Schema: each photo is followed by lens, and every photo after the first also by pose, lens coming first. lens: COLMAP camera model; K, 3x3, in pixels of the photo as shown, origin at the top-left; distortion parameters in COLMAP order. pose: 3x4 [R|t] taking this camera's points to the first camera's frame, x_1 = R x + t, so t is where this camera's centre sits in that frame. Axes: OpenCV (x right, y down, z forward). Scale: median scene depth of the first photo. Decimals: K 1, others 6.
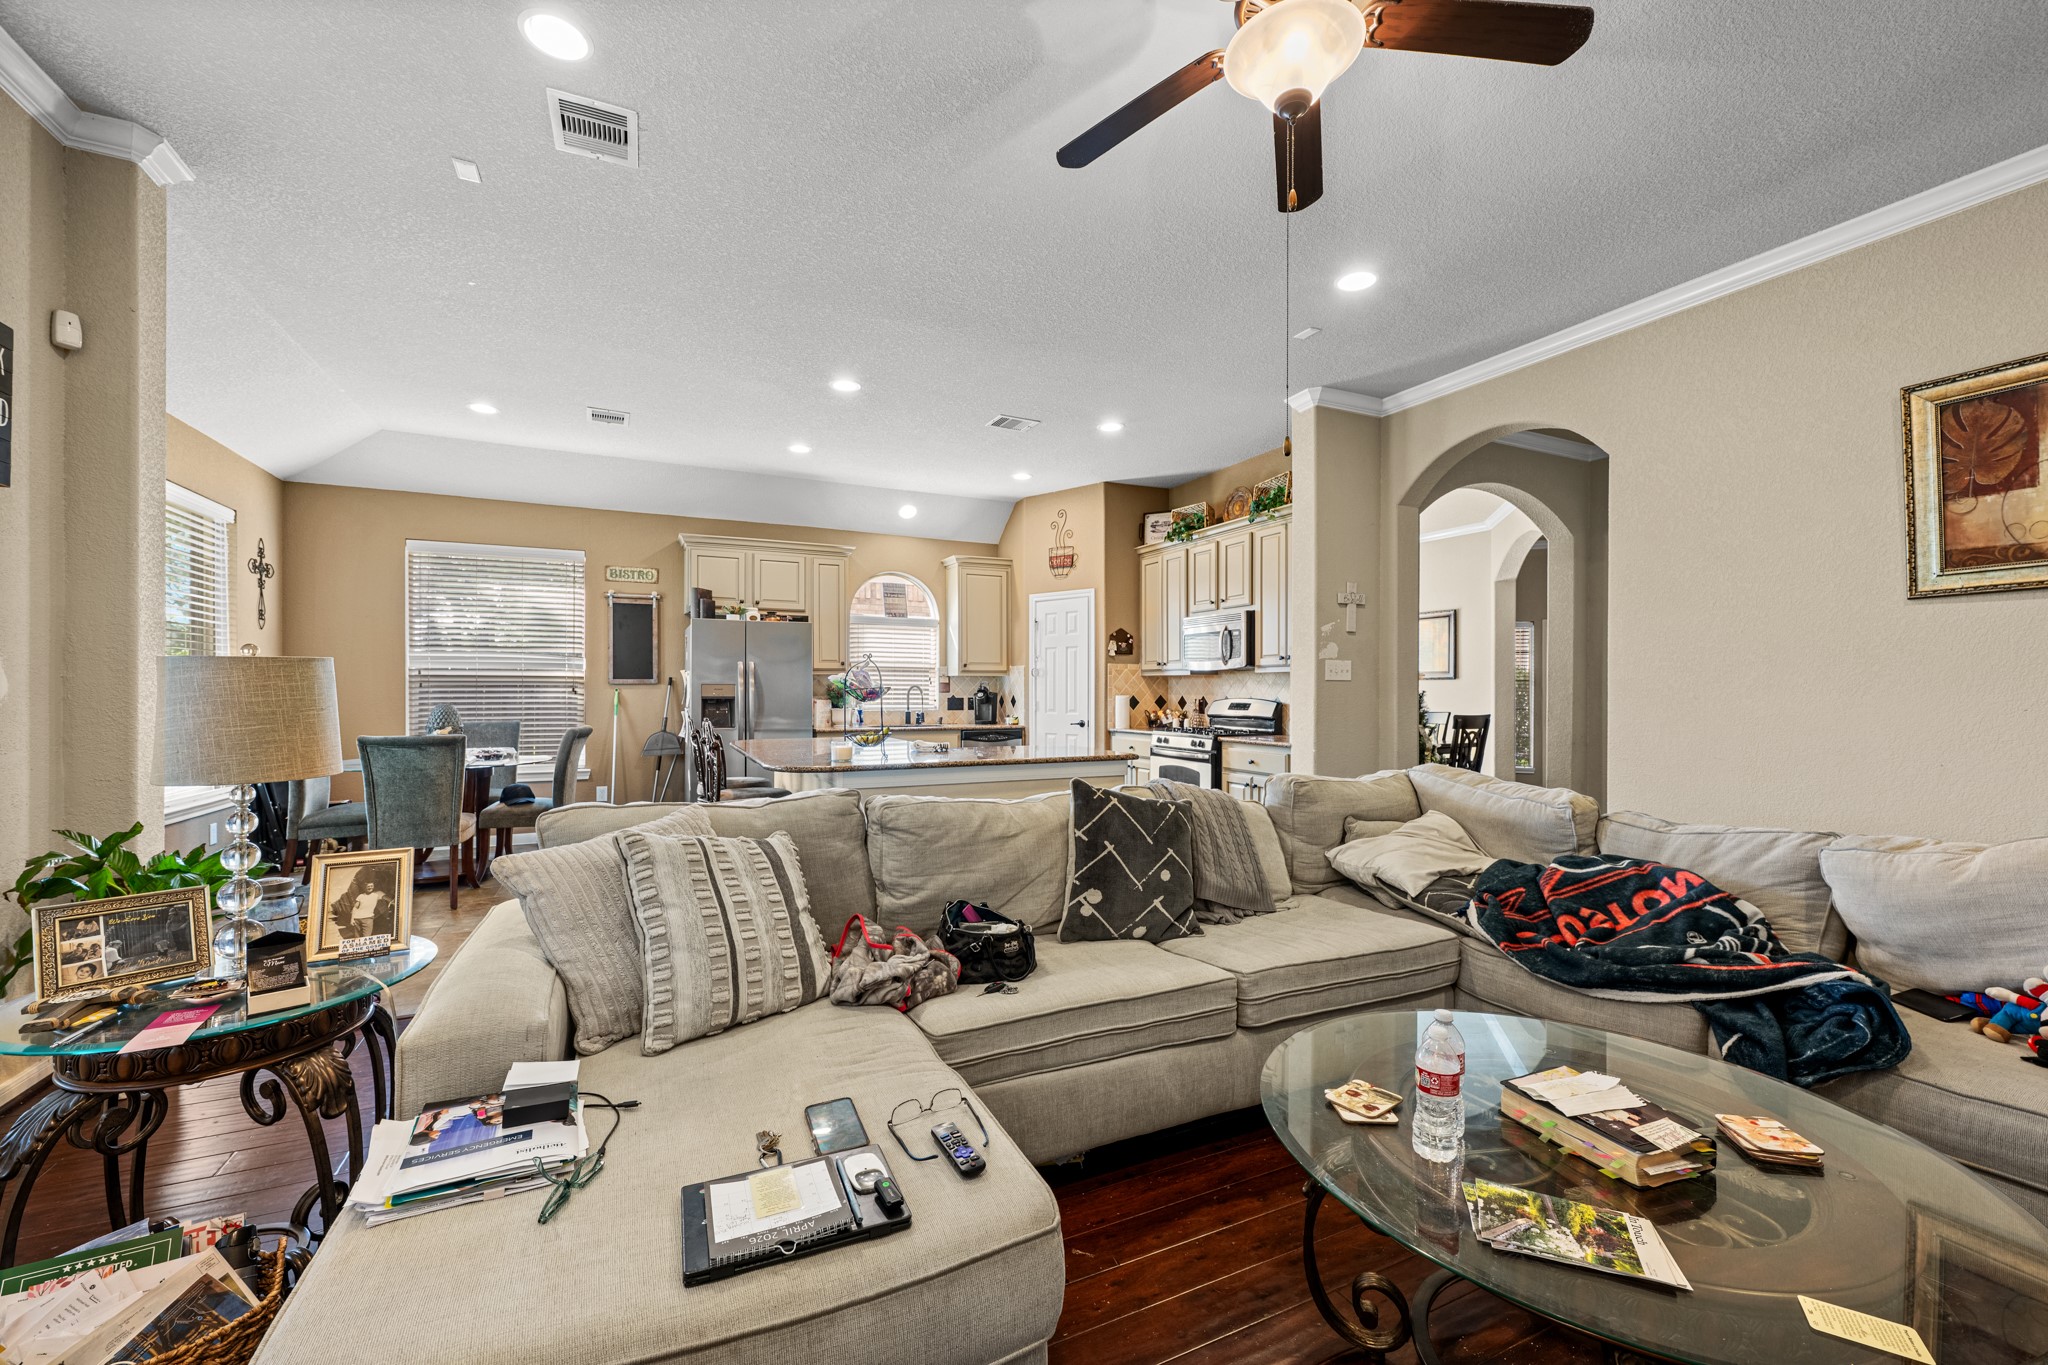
lens RADIAL K [[814.3, 0, 1025.3], [0, 814.3, 690.1], [0, 0, 1]] dist [0.001519, 0.000074]
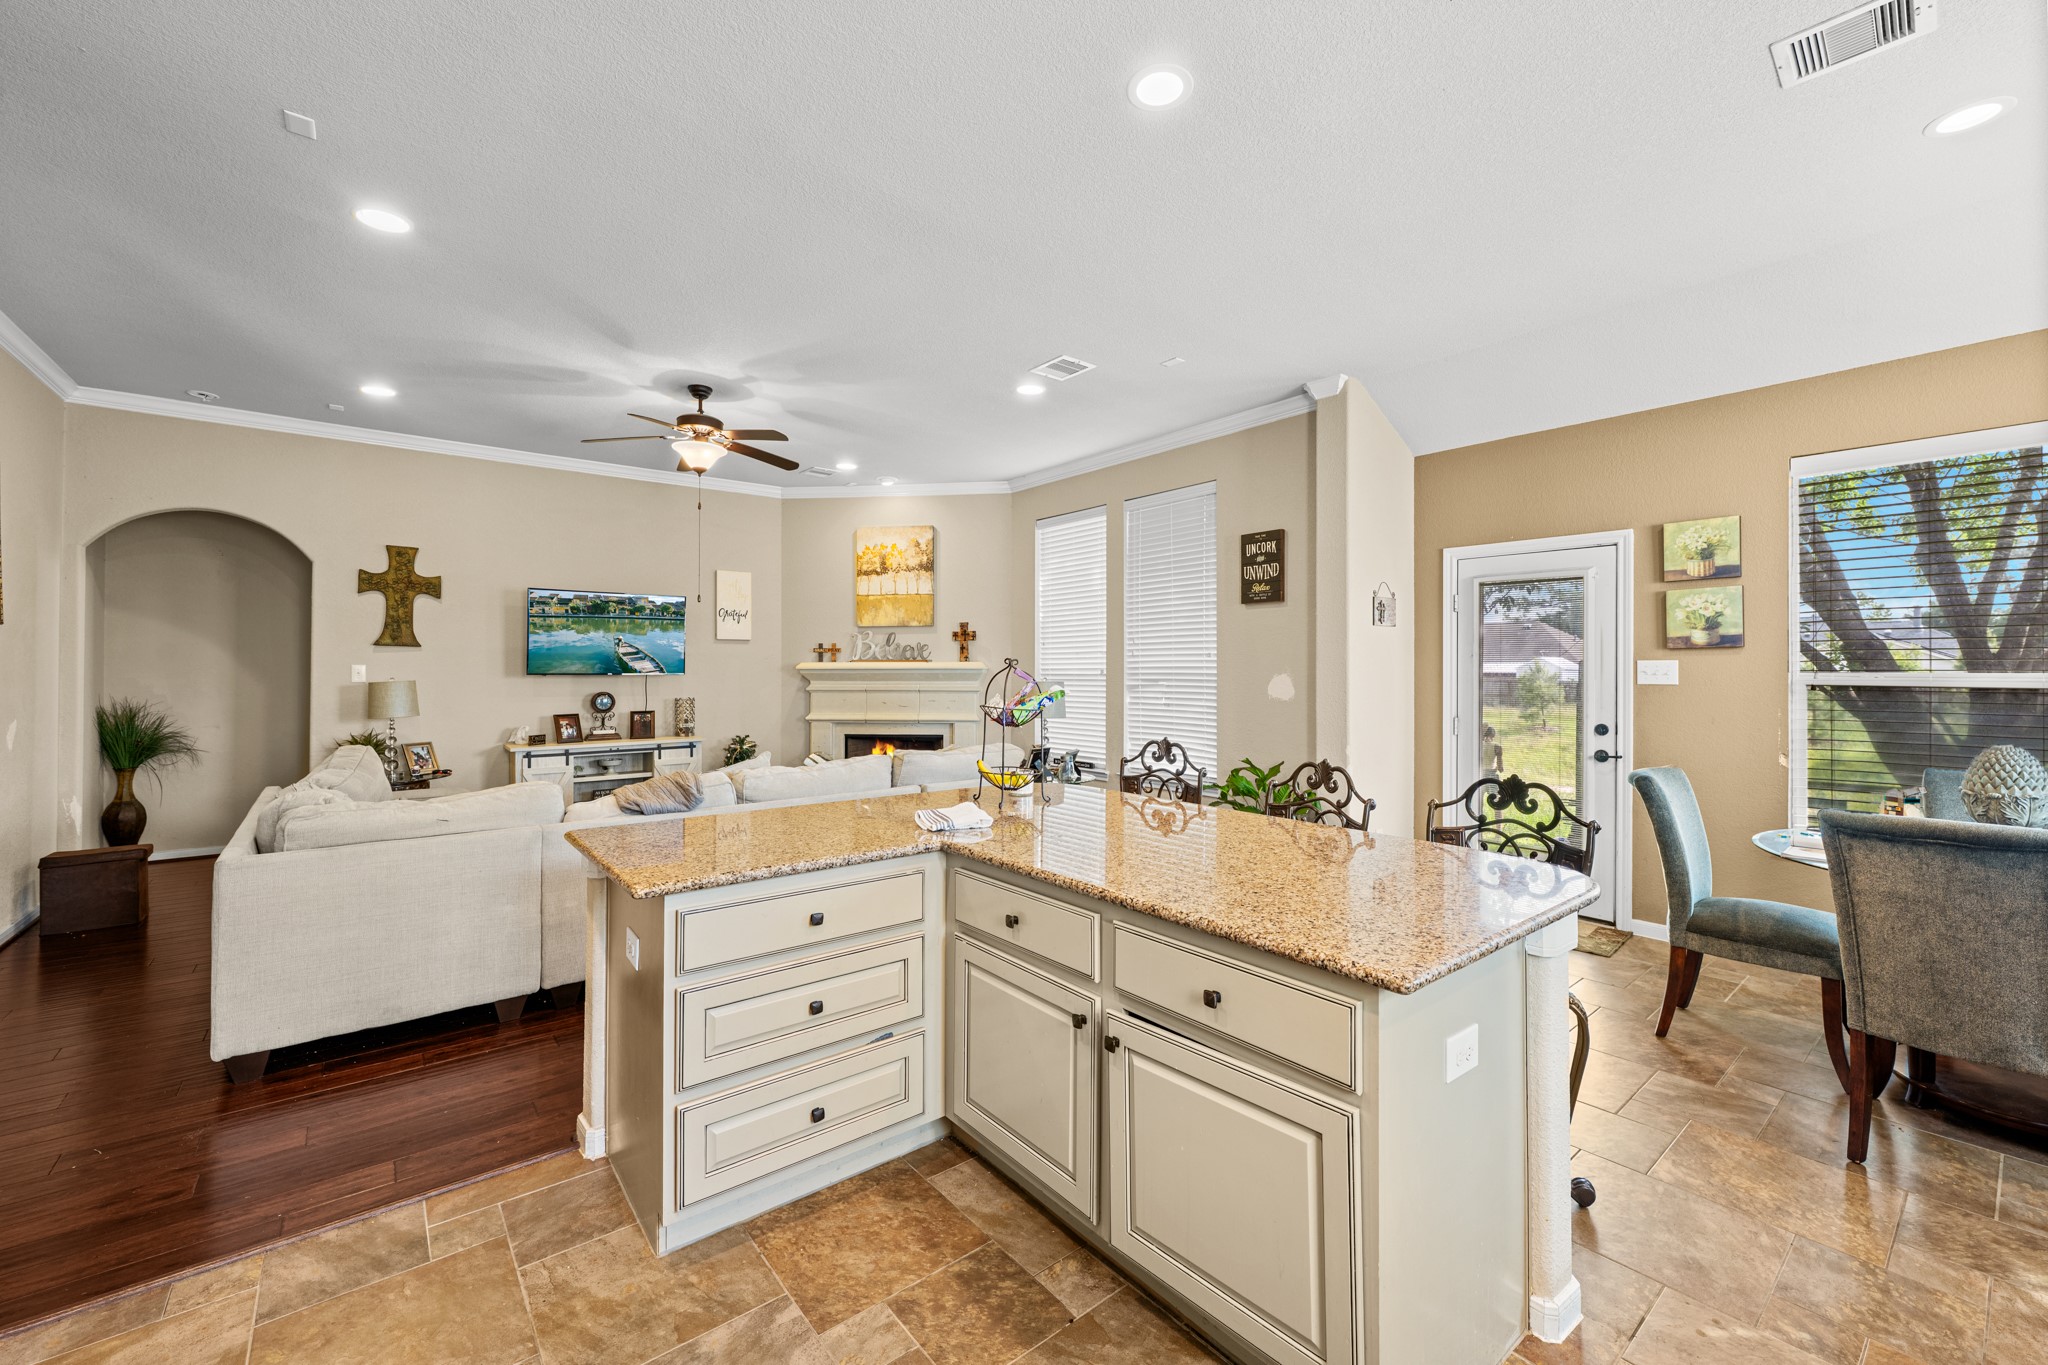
lens RADIAL K [[818.9, 0, 1026.0], [0, 818.9, 663.9], [0, 0, 1]] dist [-0.000950, -0.000114]
pose [[-0.973860, -0.004613, -0.227103, -0.025072], [-0.002734, 0.999959, -0.008587, -0.019358], [0.227134, -0.007741, -0.973833, 0.998991]]
